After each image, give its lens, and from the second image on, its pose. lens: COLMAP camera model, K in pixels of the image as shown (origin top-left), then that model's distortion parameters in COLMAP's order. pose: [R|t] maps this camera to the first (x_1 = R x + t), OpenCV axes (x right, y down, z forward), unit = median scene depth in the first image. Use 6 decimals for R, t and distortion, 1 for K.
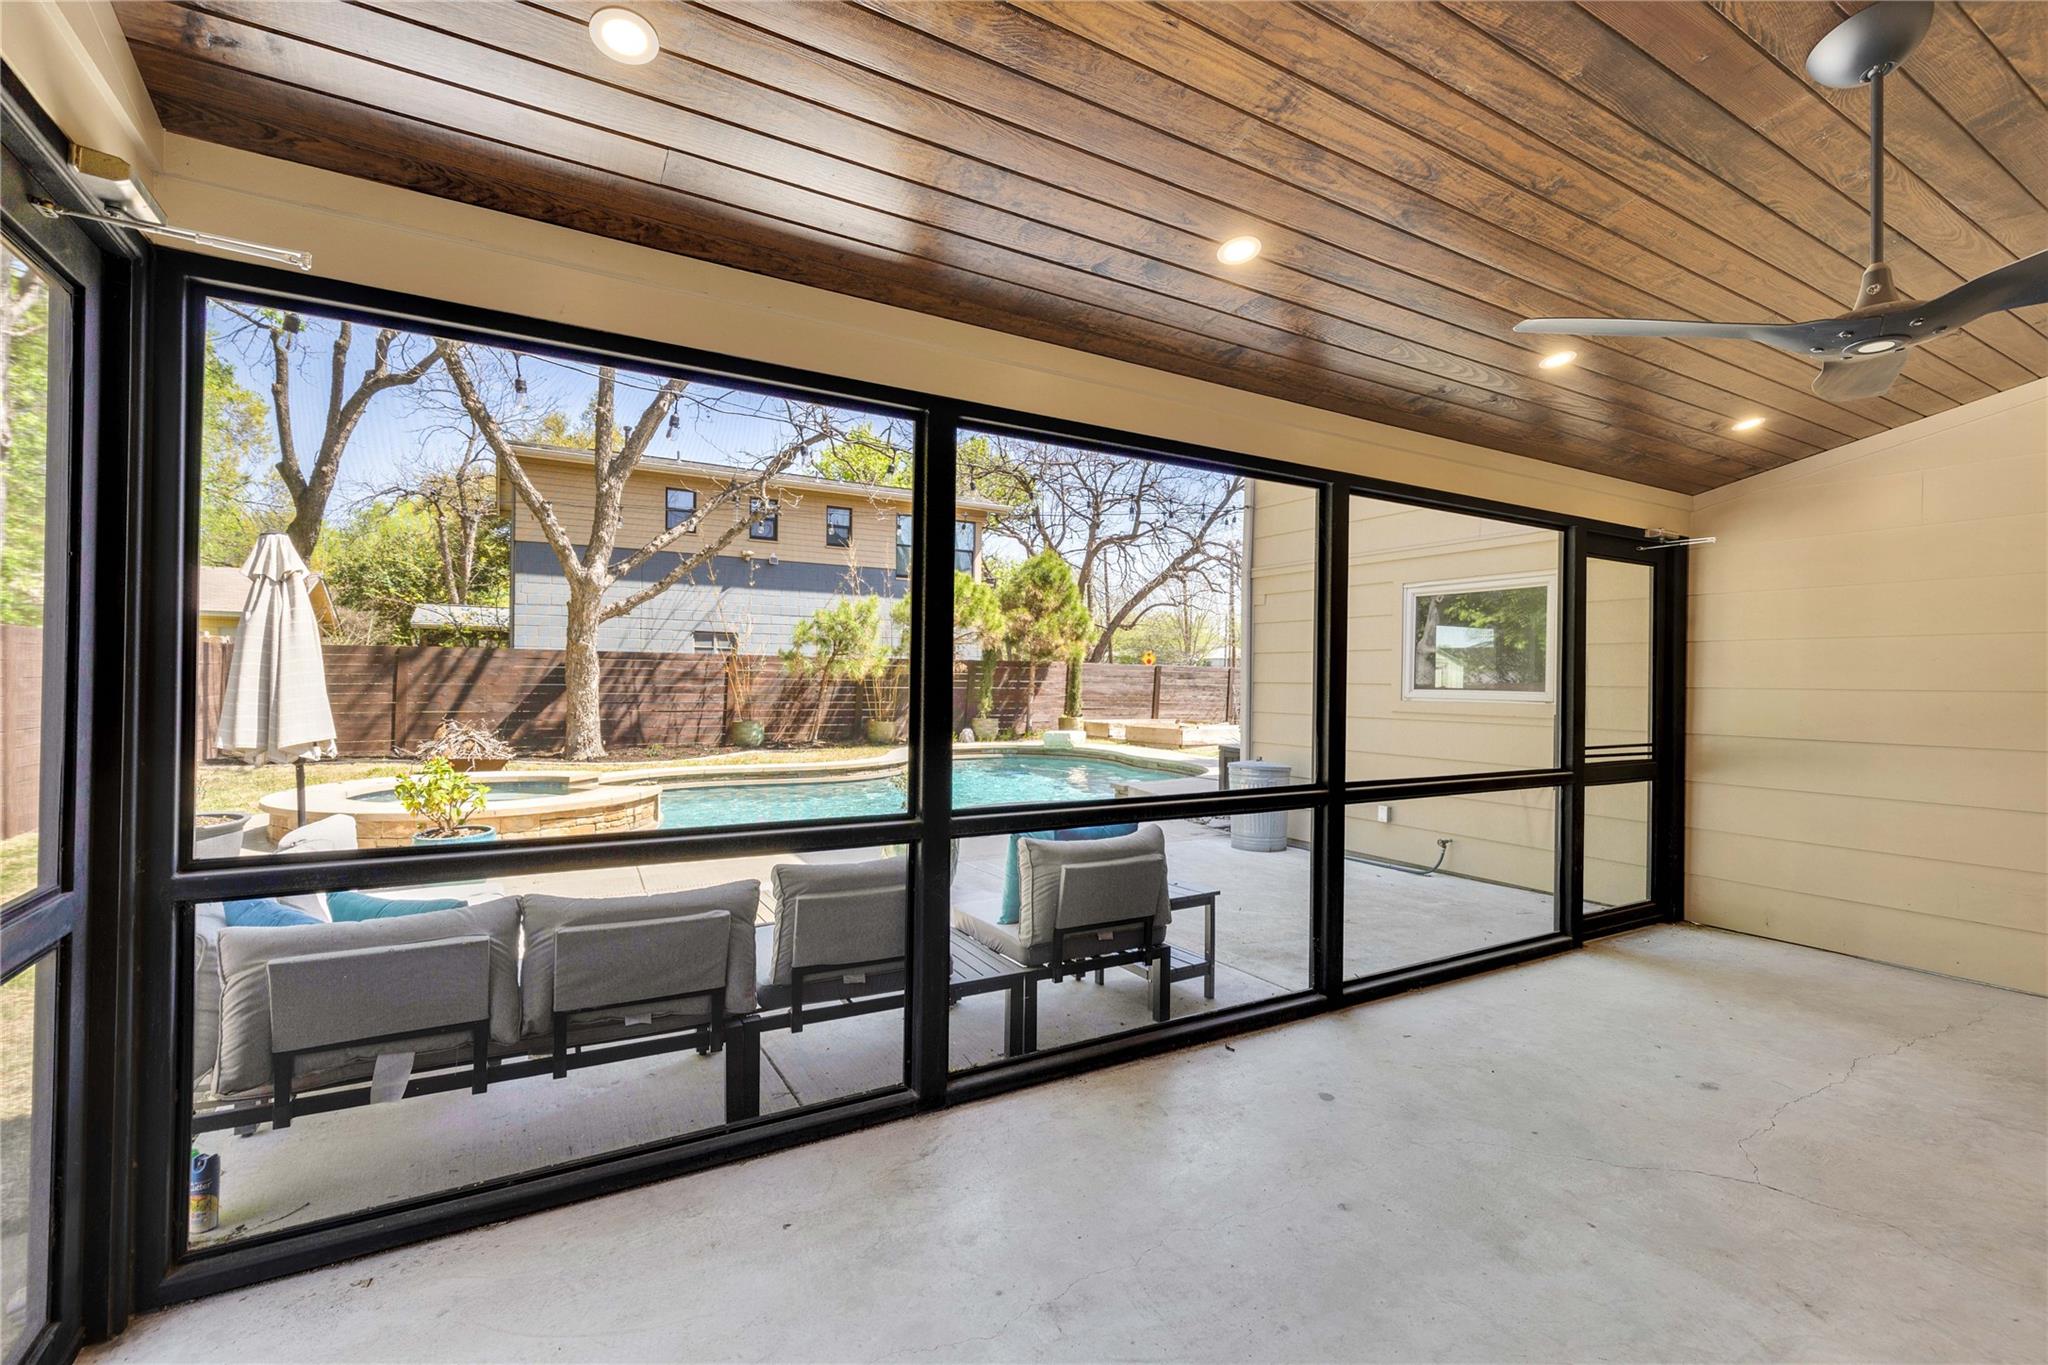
lens RADIAL K [[913.6, 0, 1032.5], [0, 913.6, 673.7], [0, 0, 1]] dist [0.000657, 0.000082]
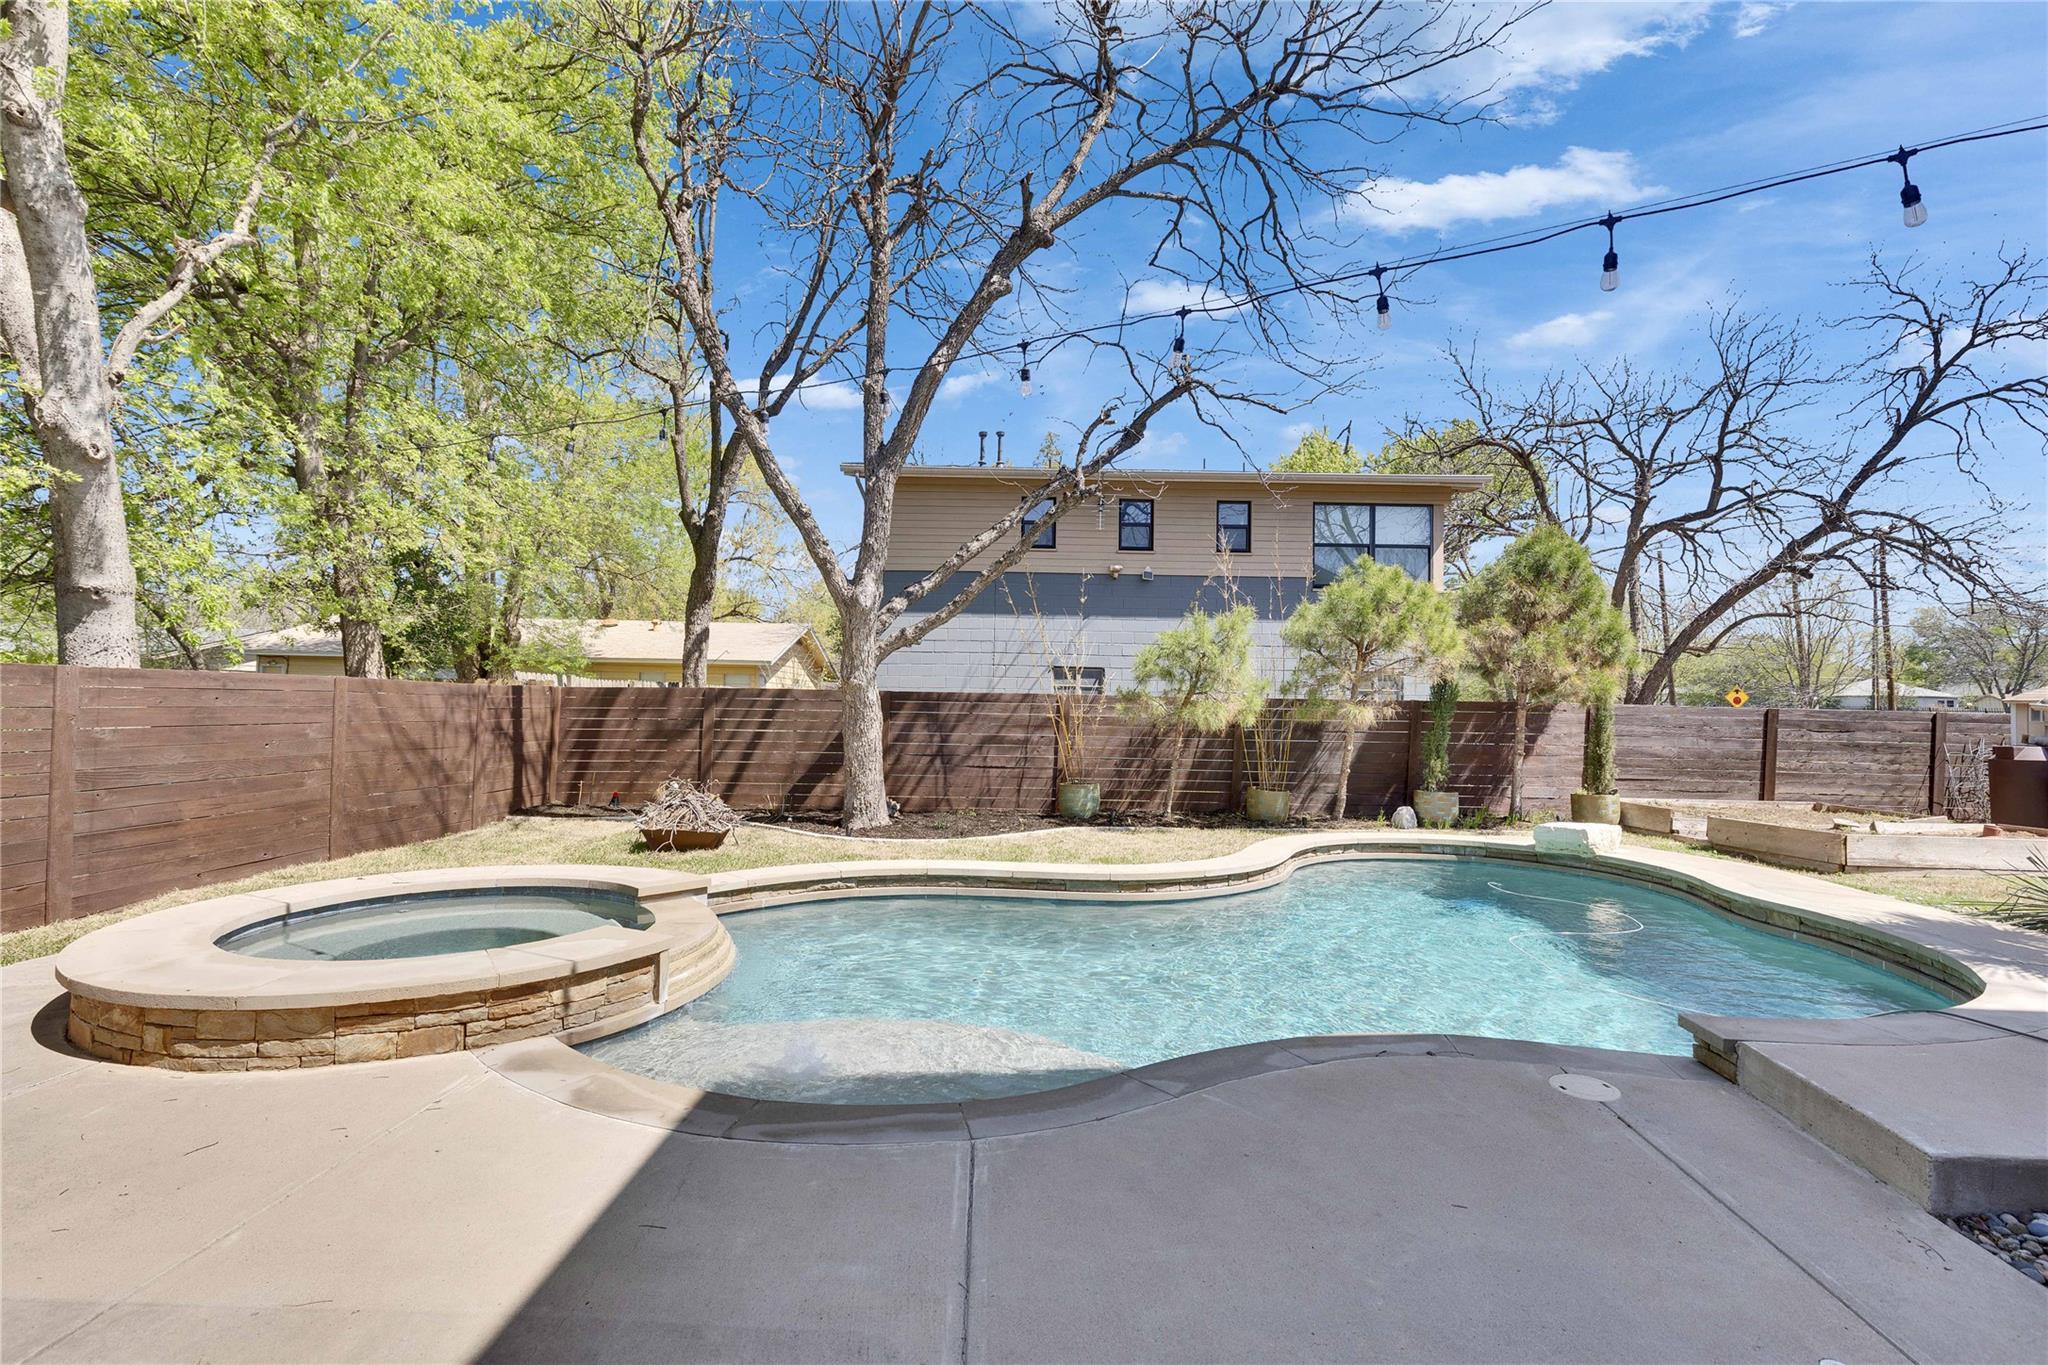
lens RADIAL K [[915.6, 0, 1024.0], [0, 915.6, 682.5], [0, 0, 1]] dist [0.002819, -0.000070]
pose [[0.863239, -0.013801, -0.504608, 0.023226], [-0.003619, 0.999431, -0.033526, -0.004796], [0.504783, 0.030767, 0.862698, 0.279486]]
